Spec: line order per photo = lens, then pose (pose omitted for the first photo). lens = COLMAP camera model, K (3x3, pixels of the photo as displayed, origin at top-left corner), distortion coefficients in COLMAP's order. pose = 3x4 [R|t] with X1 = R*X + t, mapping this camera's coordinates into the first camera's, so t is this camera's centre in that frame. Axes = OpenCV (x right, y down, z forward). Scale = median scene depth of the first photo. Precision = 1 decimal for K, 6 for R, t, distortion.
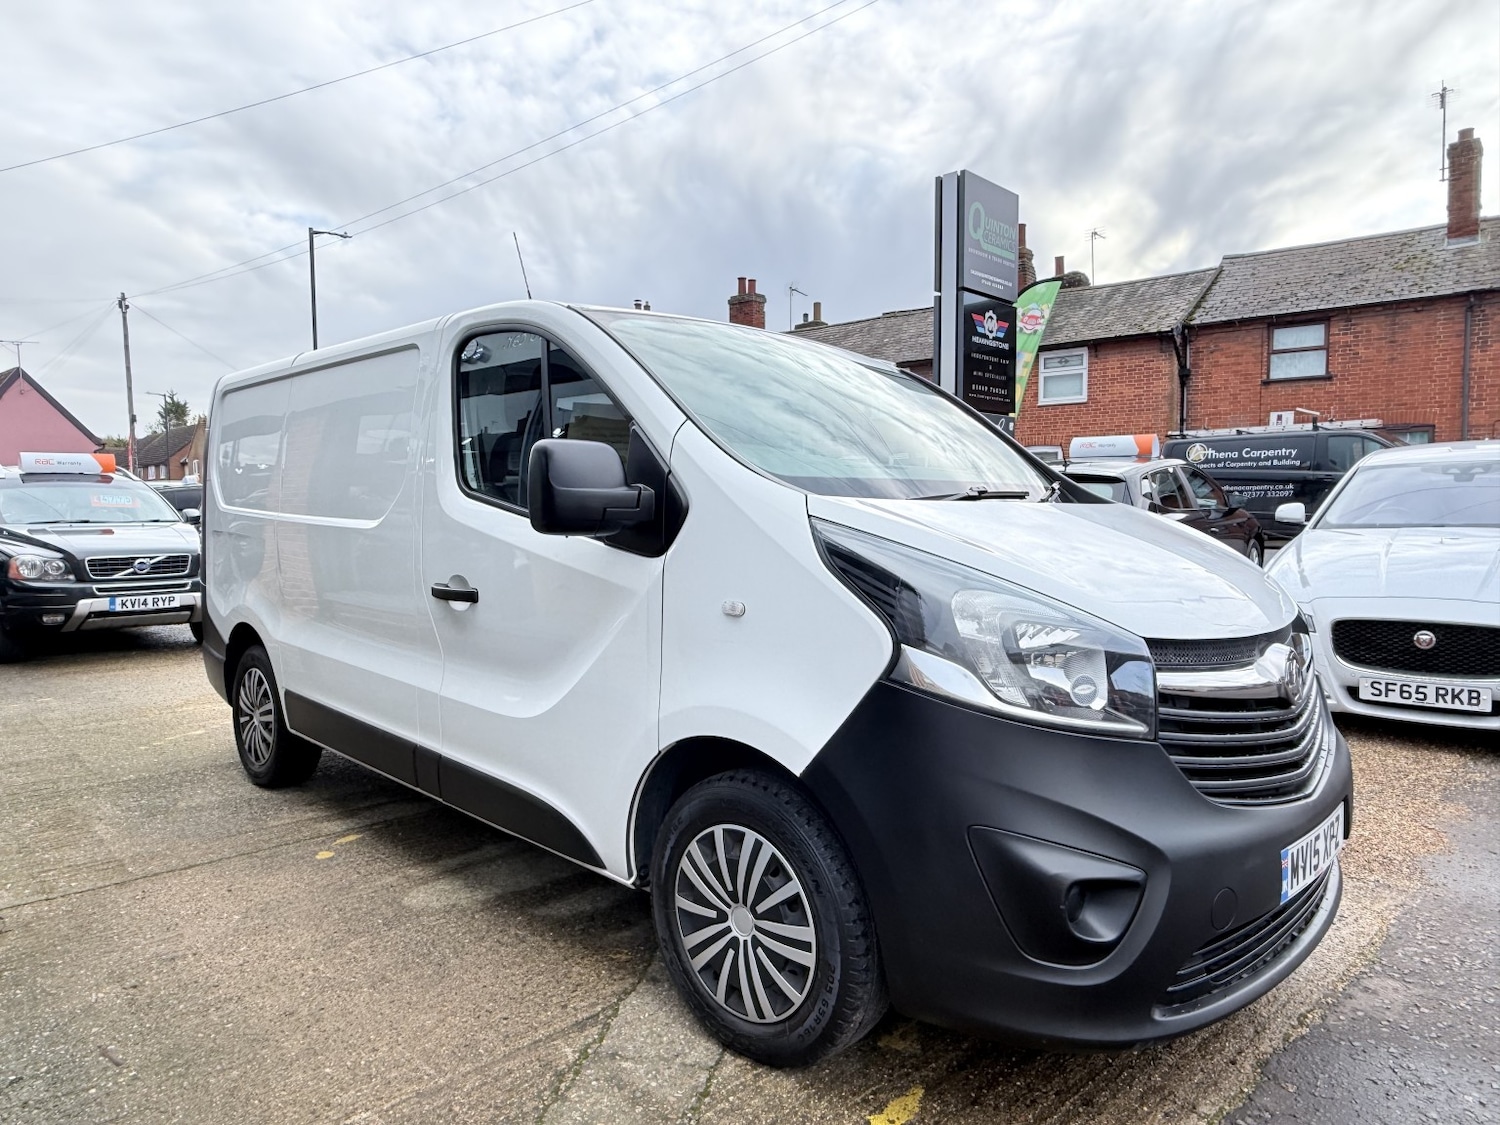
lens RADIAL K [[951.5, 0, 739.5], [0, 951.5, 552.9], [0, 0, 1]] dist [0.001896, -0.000087]
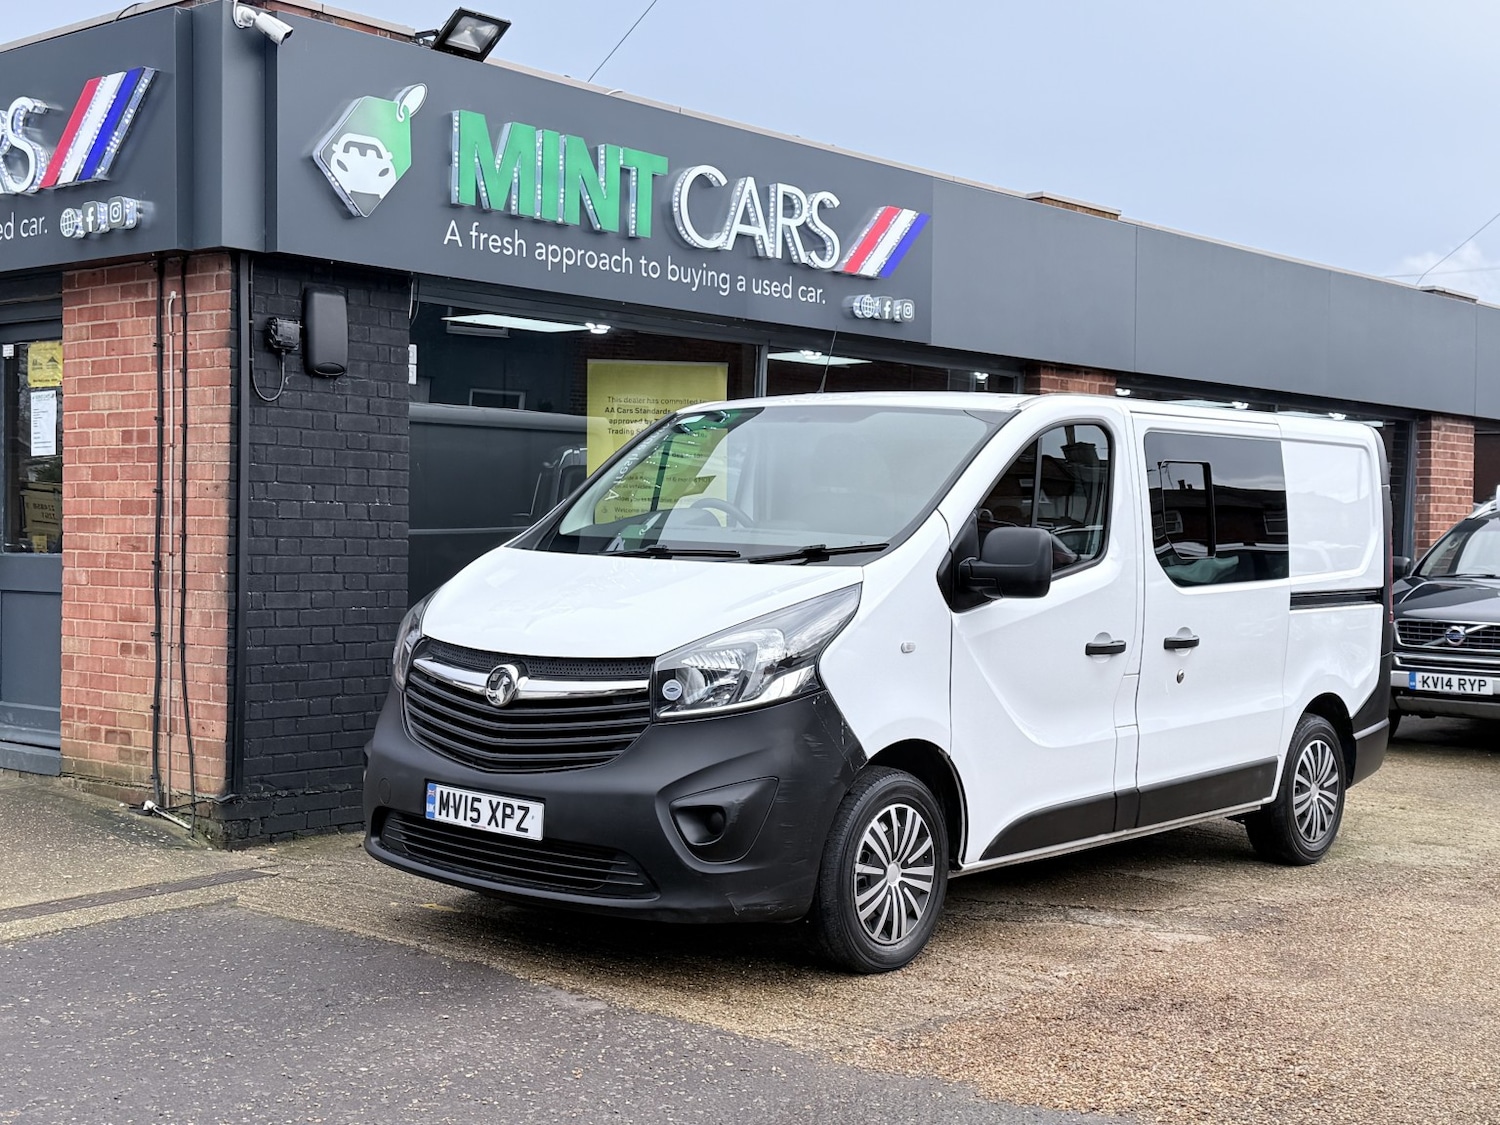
lens RADIAL K [[1989.4, 0, 751.5], [0, 1989.4, 563.3], [0, 0, 1]] dist [0.128407, 0.000000]
pose [[0.089376, 0.027318, -0.995623, 1.578397], [-0.074540, 0.997004, 0.020665, -0.059978], [0.993205, 0.072367, 0.091144, 0.492037]]
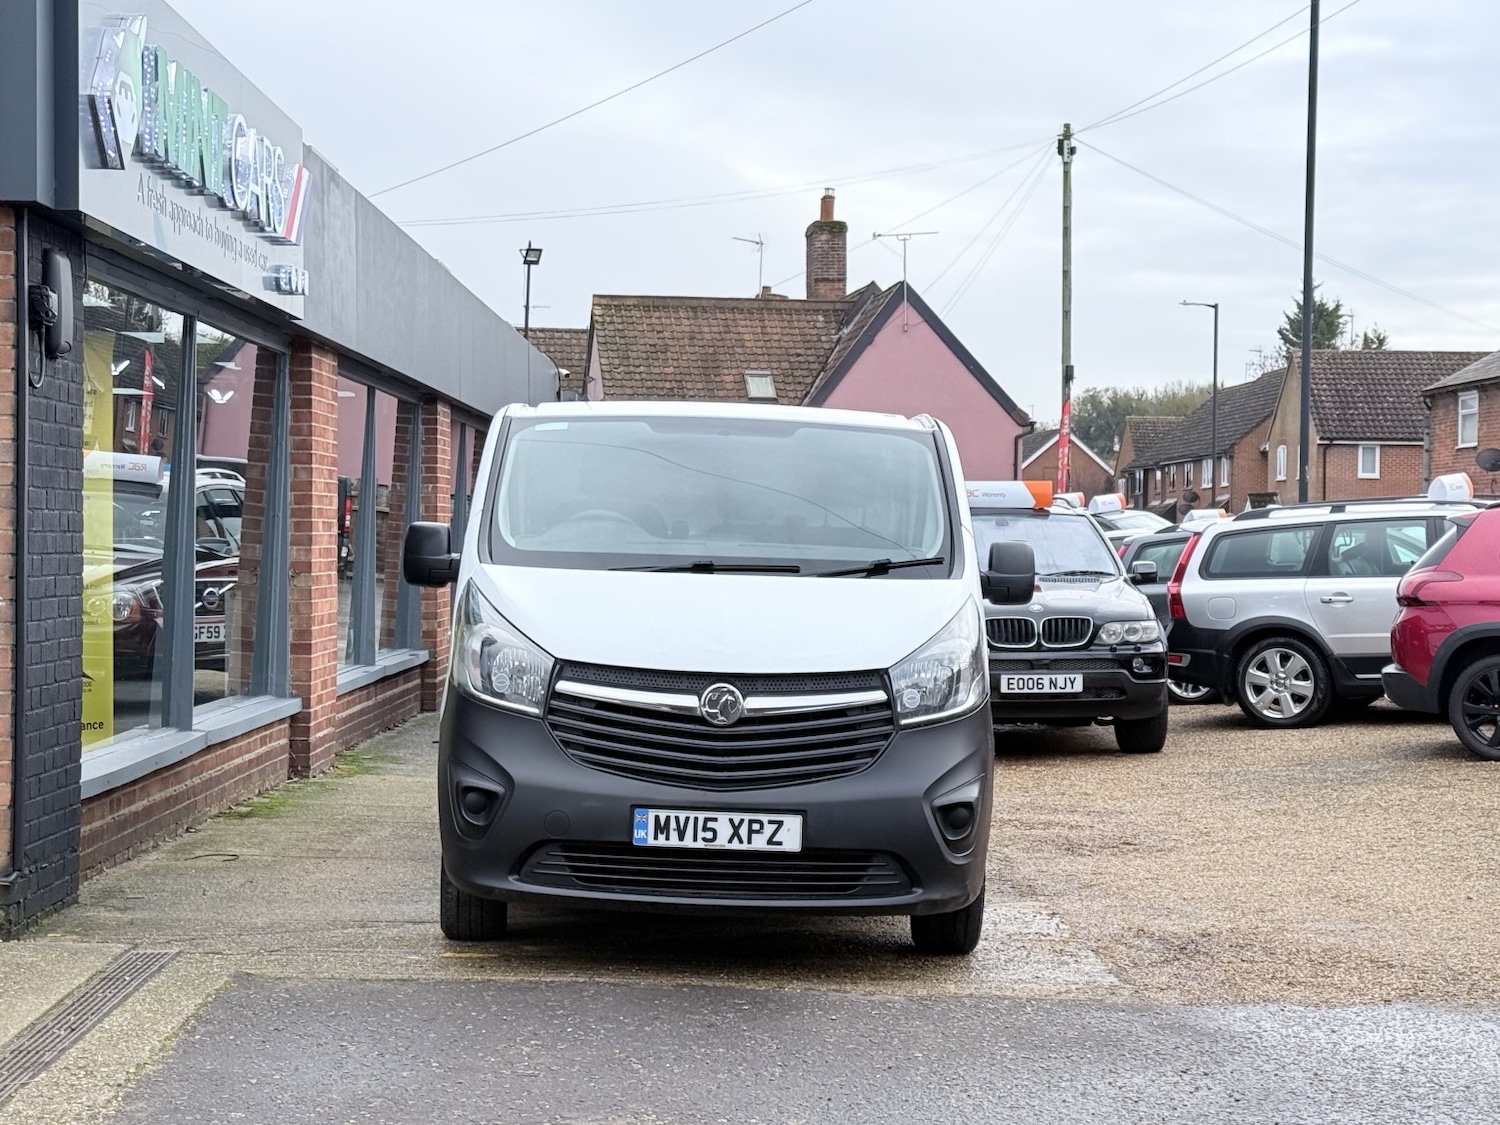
lens RADIAL K [[2627.0, 0, 742.8], [0, 2627.0, 563.6], [0, 0, 1]] dist [0.121920, 0.000000]
pose [[0.721586, 0.025996, -0.691837, 1.467829], [-0.058661, 0.997997, -0.023684, 0.006715], [0.689835, 0.057674, 0.721665, -0.788274]]
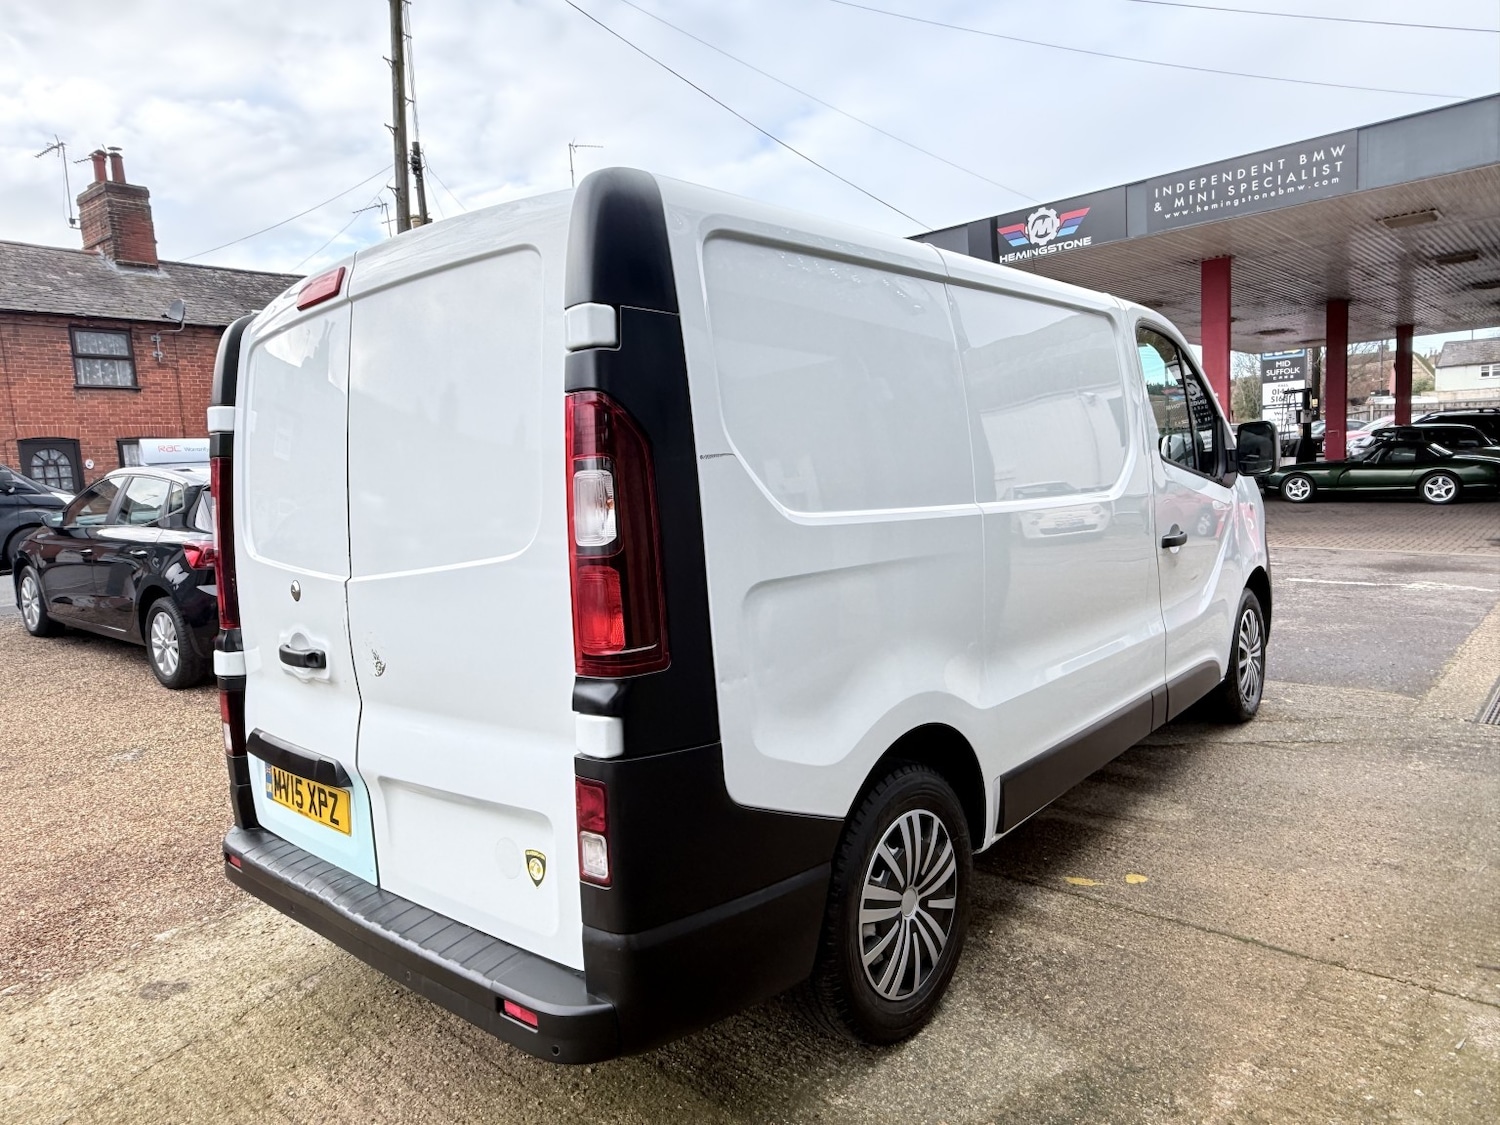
lens RADIAL K [[951.5, 0, 737.7], [0, 951.5, 564.1], [0, 0, 1]] dist [0.001896, -0.000087]
pose [[-0.057228, -0.092562, 0.994061, -0.919050], [0.114704, 0.988490, 0.098647, -0.069021], [-0.991750, 0.119669, -0.045952, 1.002345]]
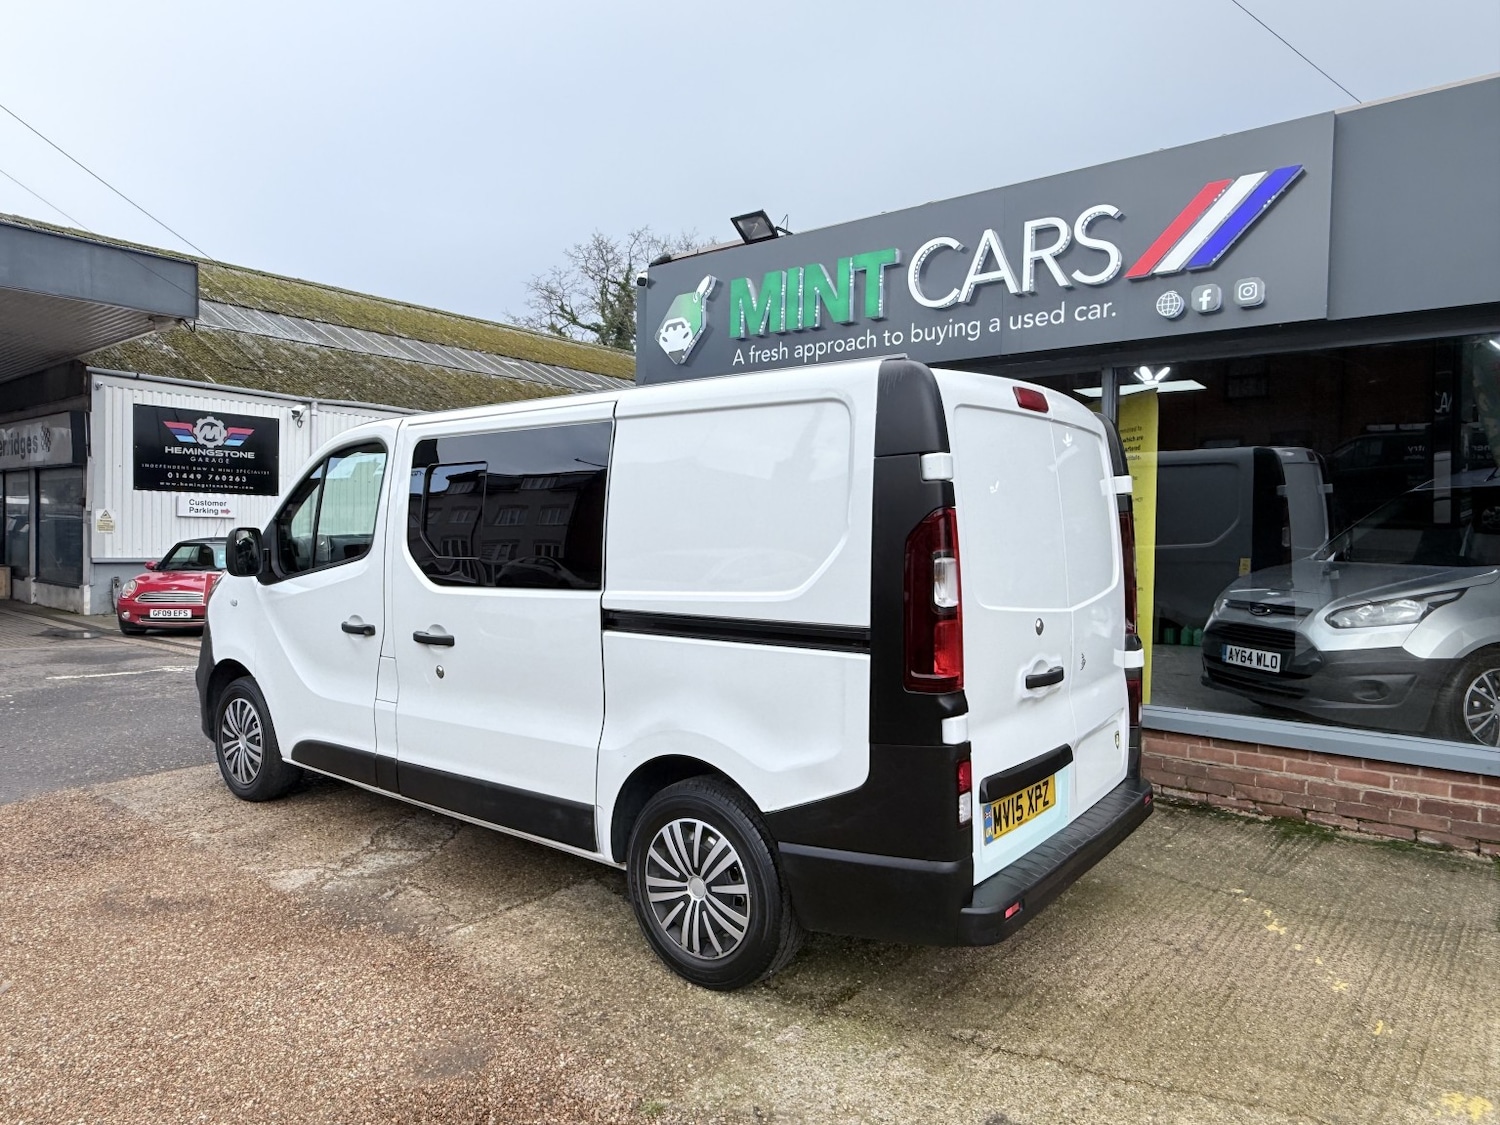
lens RADIAL K [[951.5, 0, 742.6], [0, 951.5, 564.8], [0, 0, 1]] dist [0.001896, -0.000087]
pose [[-0.992920, -0.004228, -0.118707, -0.149200], [-0.014924, 0.995888, 0.089355, -0.125482], [0.117841, 0.090493, -0.988901, 1.795994]]
